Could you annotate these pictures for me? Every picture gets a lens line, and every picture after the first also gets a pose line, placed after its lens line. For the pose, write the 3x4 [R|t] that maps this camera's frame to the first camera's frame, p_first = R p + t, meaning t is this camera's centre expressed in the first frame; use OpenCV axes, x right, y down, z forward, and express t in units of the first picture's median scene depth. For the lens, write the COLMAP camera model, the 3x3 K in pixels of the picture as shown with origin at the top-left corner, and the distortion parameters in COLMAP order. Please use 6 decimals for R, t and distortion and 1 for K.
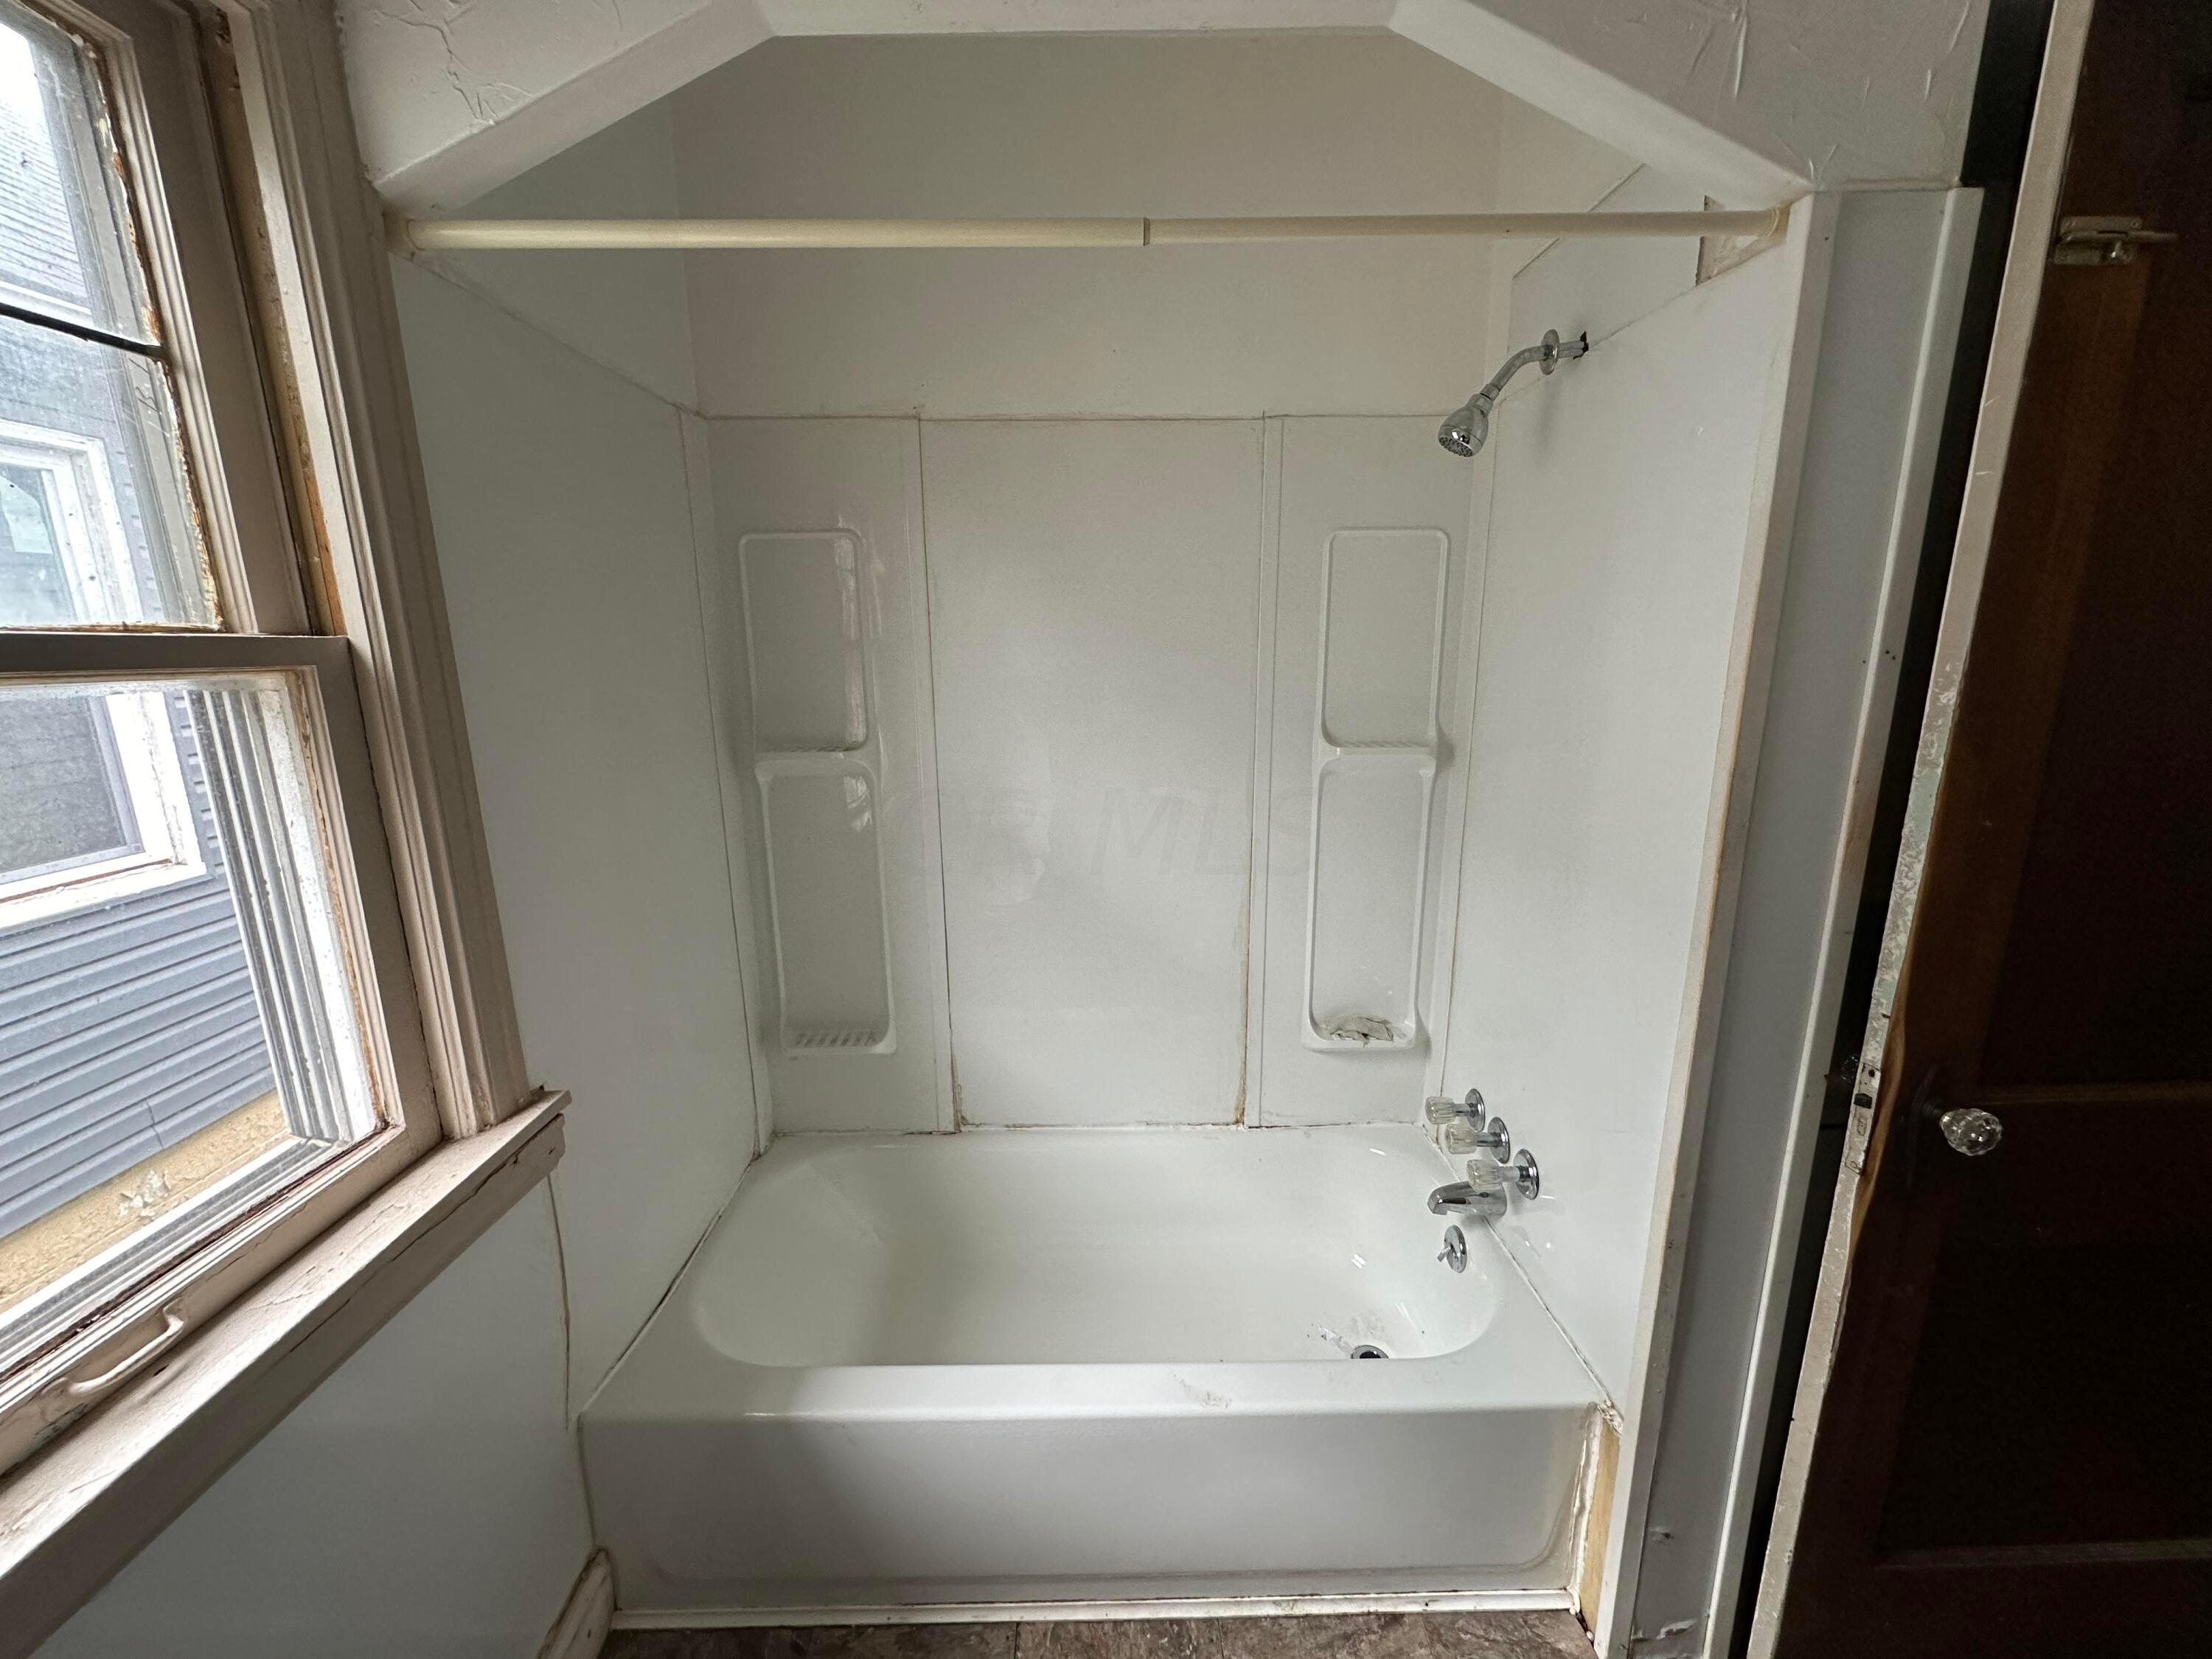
lens RADIAL K [[880.2, 0, 1105.8], [0, 880.2, 827.4], [0, 0, 1]] dist [-0.002736, 0.000494]
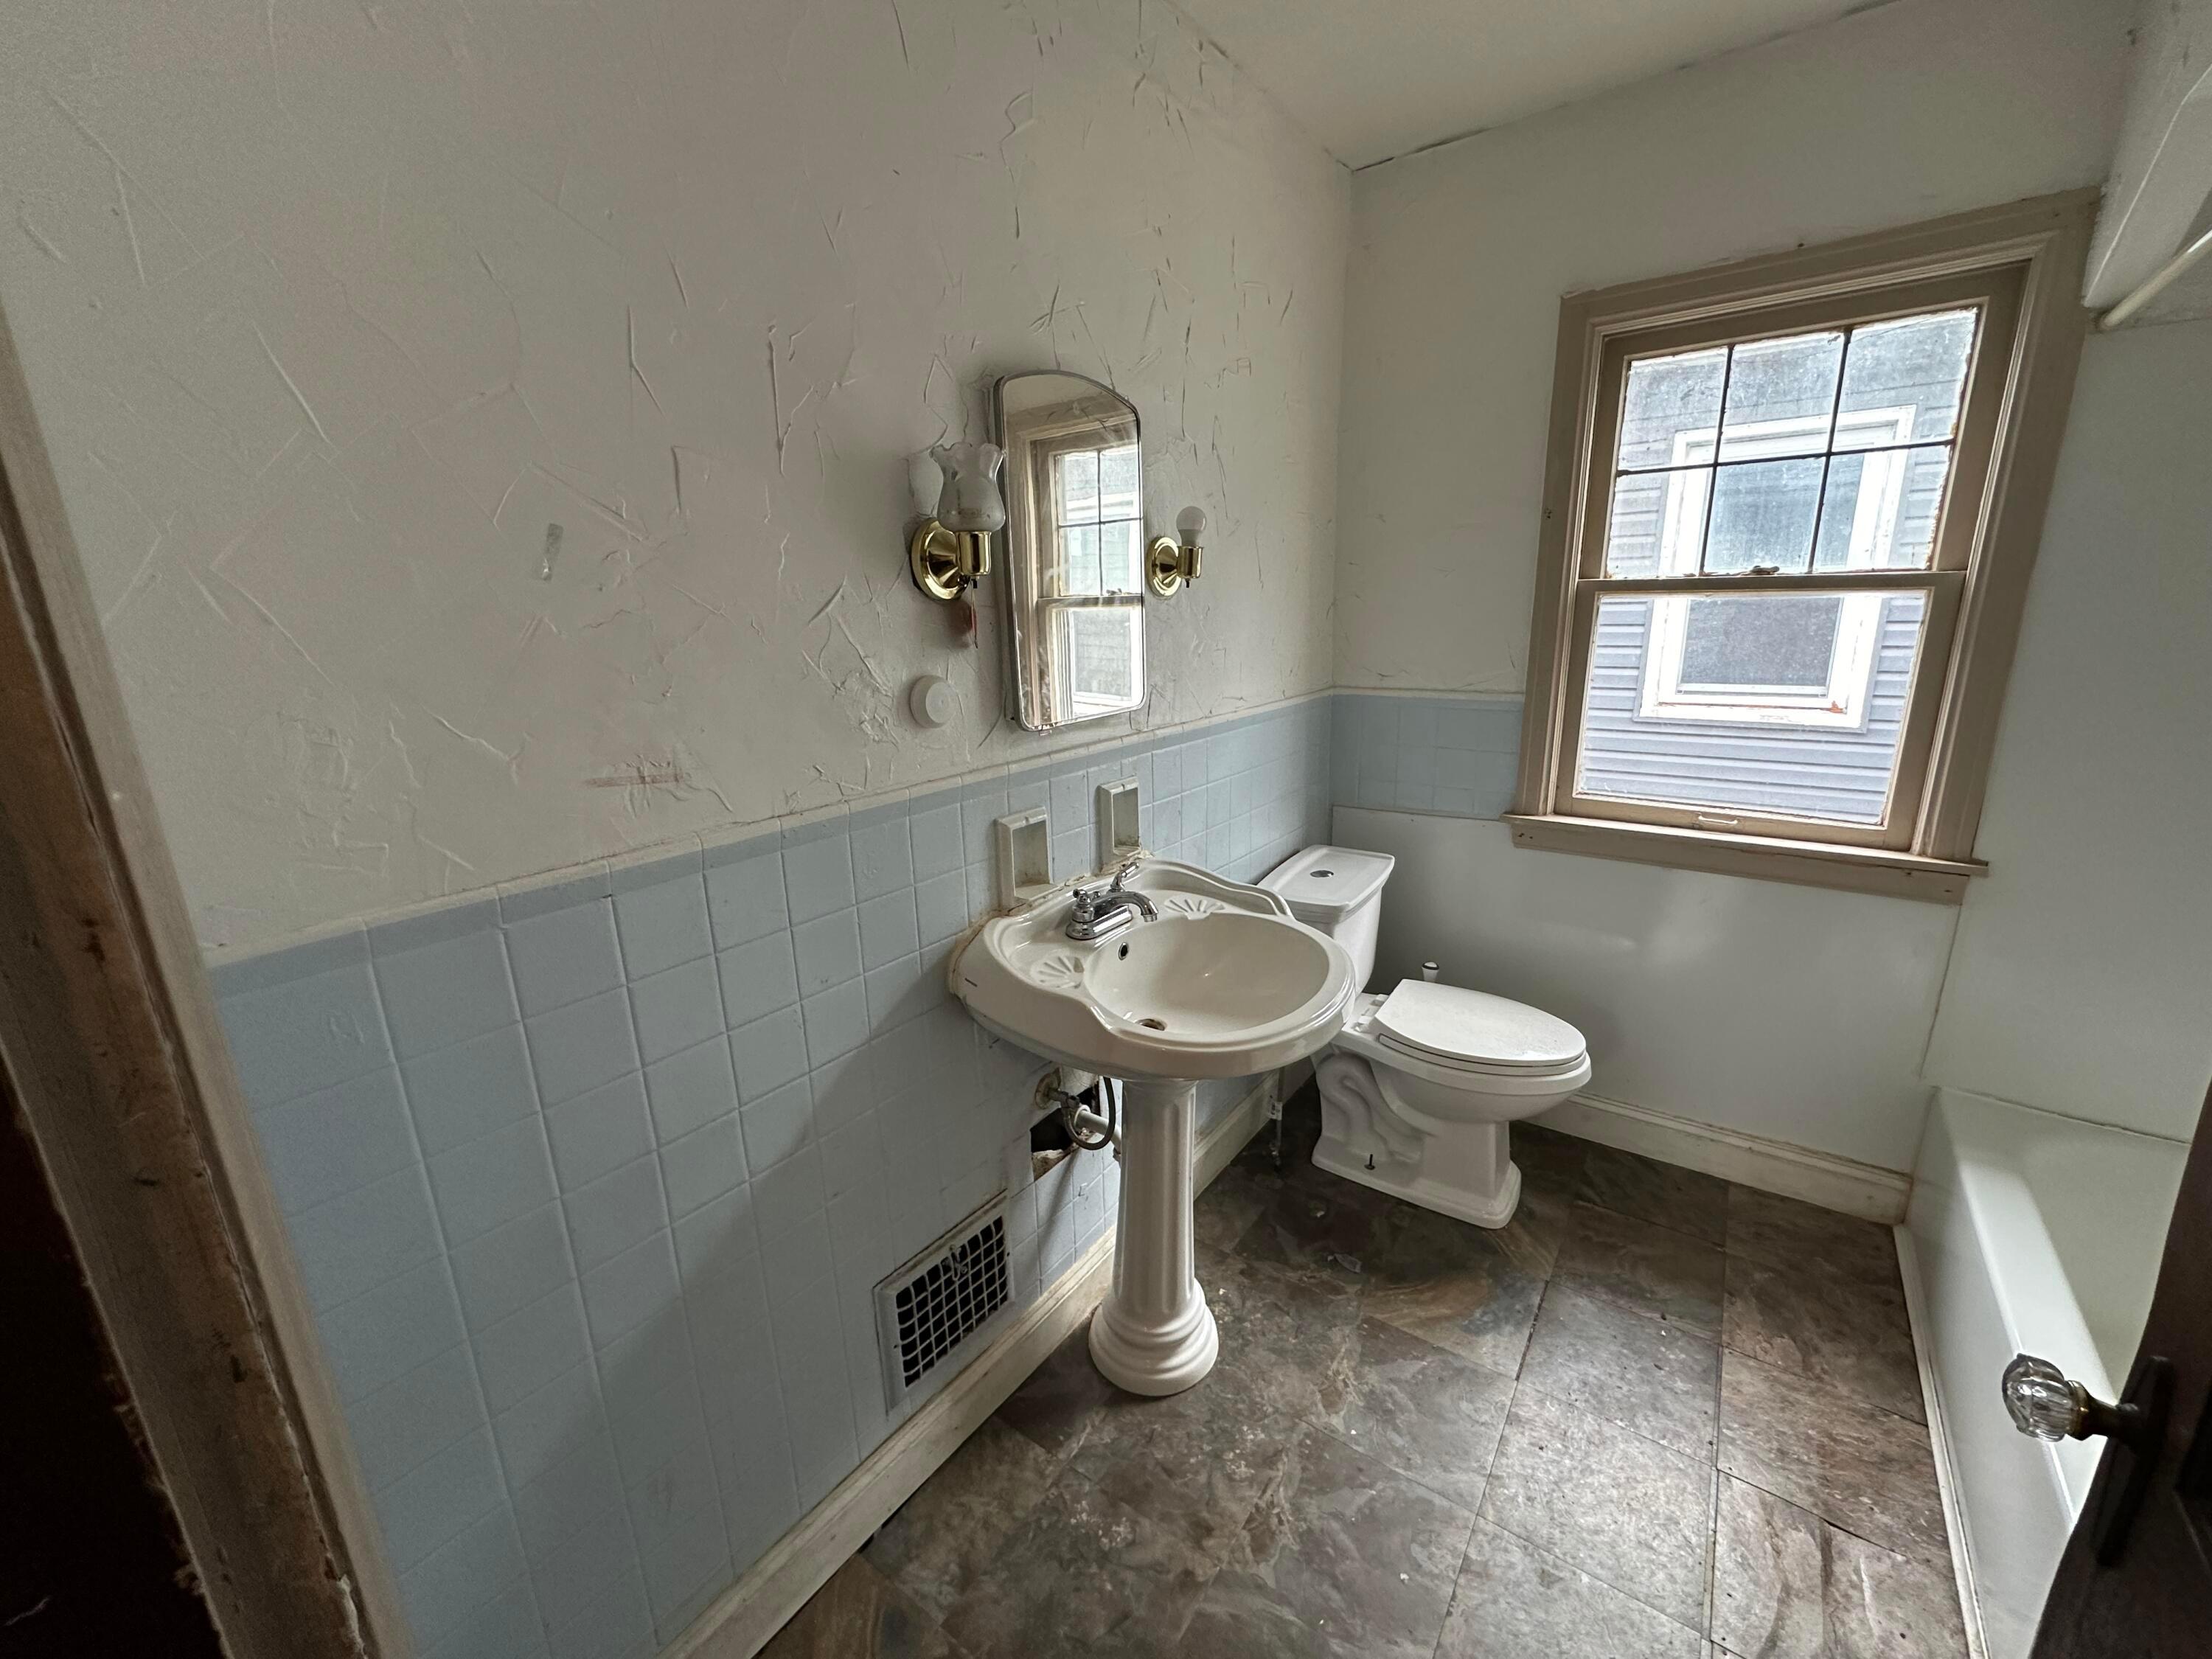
lens RADIAL K [[880.2, 0, 1105.8], [0, 880.2, 827.4], [0, 0, 1]] dist [-0.002736, 0.000494]
pose [[-0.601941, 0.227507, -0.765446, 1.282977], [-0.134758, 0.915868, 0.378188, -0.122309], [0.787088, 0.330797, -0.520640, 0.485424]]
